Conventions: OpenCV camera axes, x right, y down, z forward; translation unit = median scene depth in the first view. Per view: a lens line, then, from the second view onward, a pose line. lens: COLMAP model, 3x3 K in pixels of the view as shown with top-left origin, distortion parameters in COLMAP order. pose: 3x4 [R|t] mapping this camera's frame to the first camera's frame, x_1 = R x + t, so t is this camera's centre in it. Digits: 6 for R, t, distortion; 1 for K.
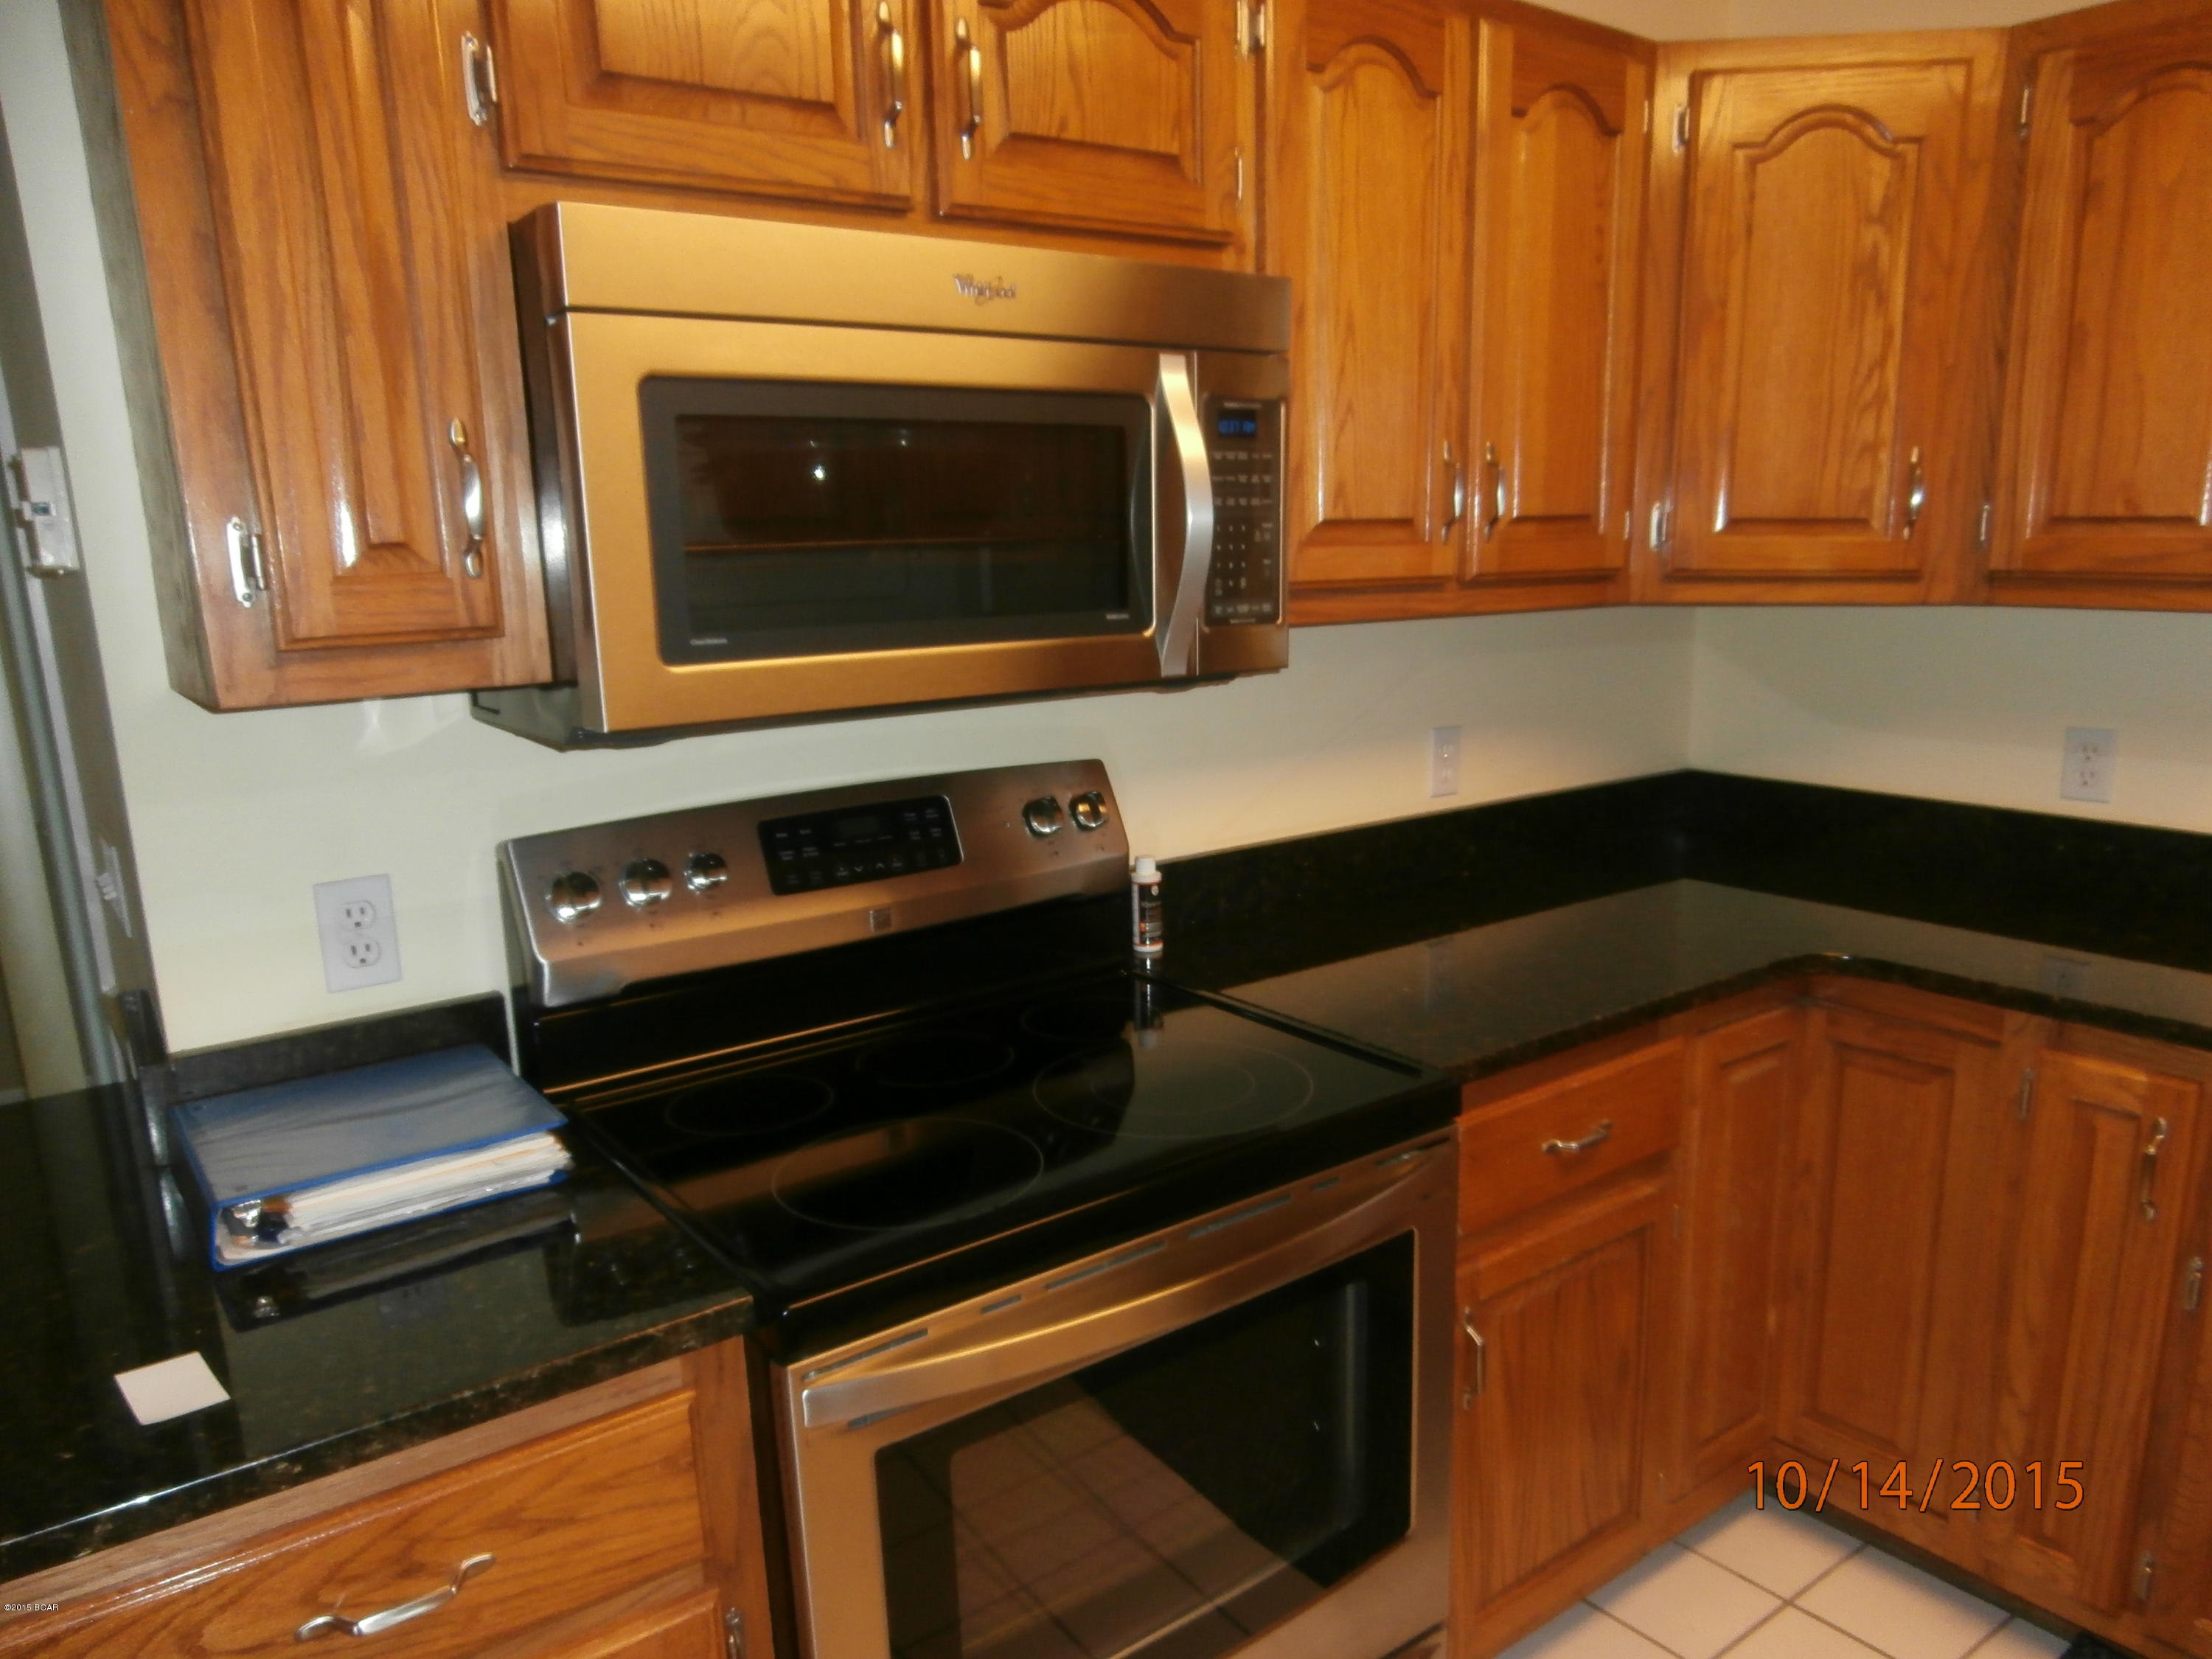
lens RADIAL K [[1520.5, 0, 1125.9], [0, 1520.5, 864.4], [0, 0, 1]] dist [-0.027494, 0.006257]
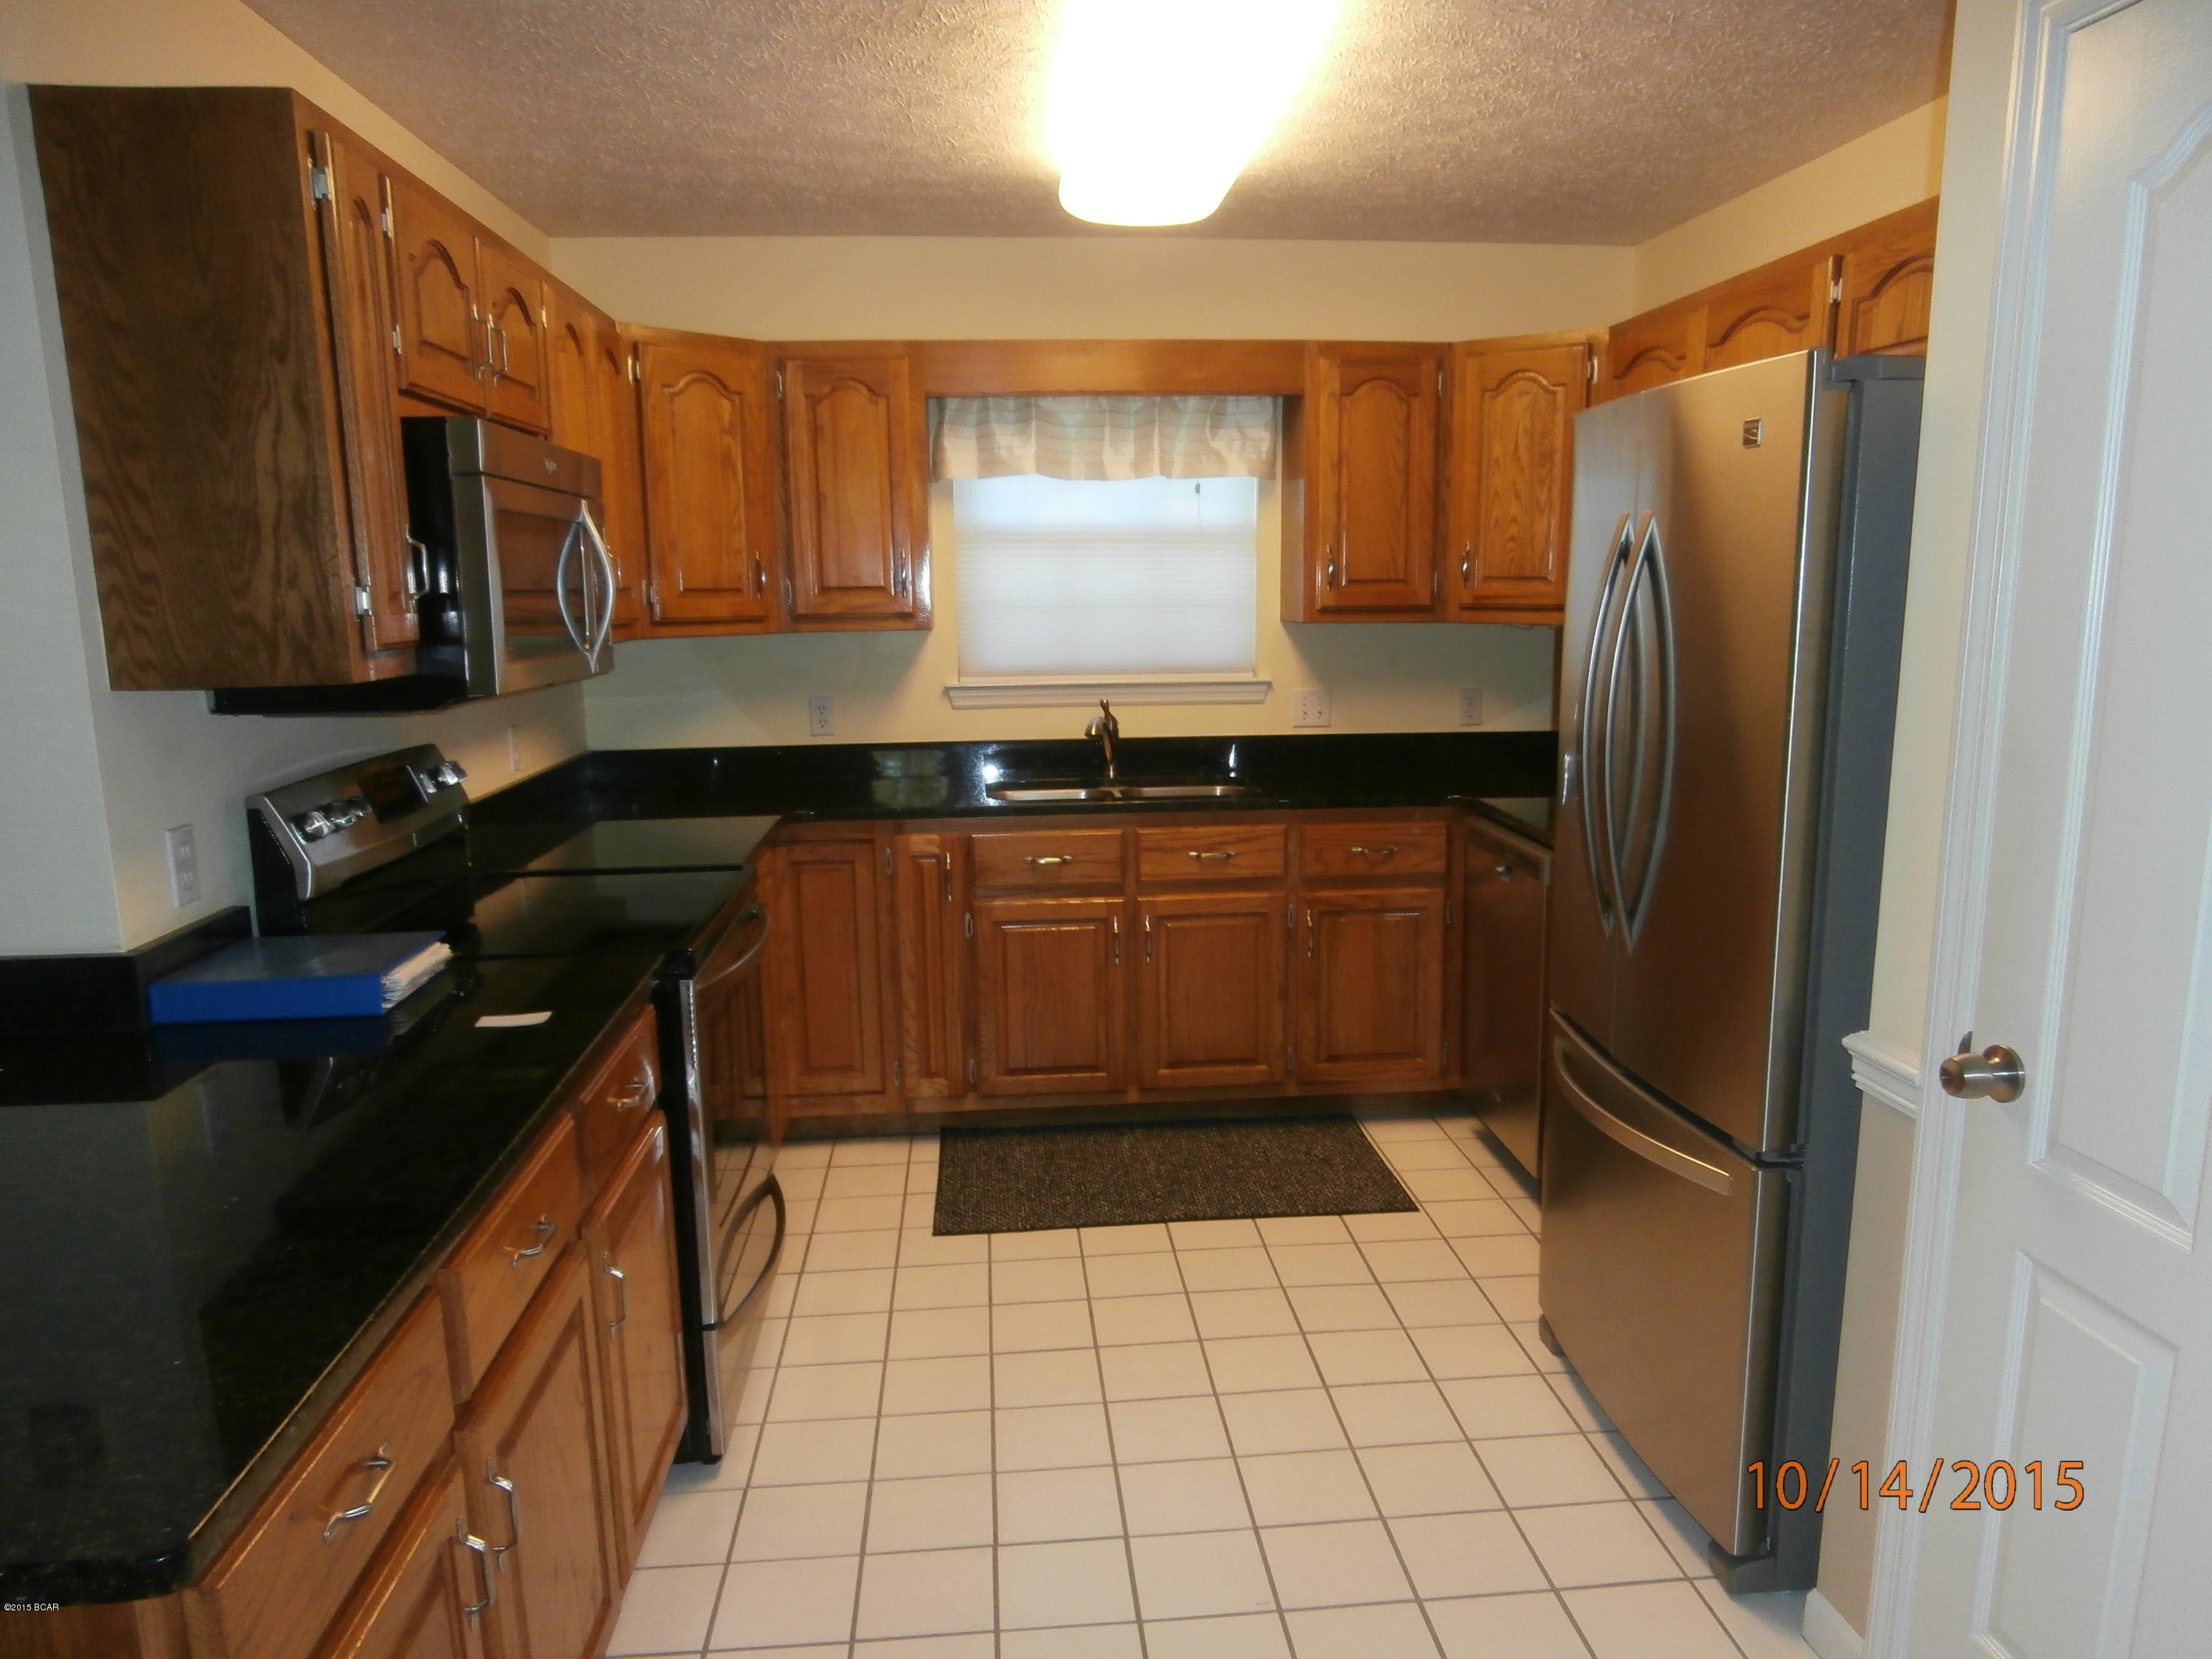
lens RADIAL K [[1520.5, 0, 1110.0], [0, 1520.5, 843.4], [0, 0, 1]] dist [-0.027494, 0.006257]
pose [[0.536830, -0.130739, 0.833499, -0.927112], [0.184513, 0.982199, 0.035225, 0.104251], [-0.823267, 0.134882, 0.551397, -0.388729]]
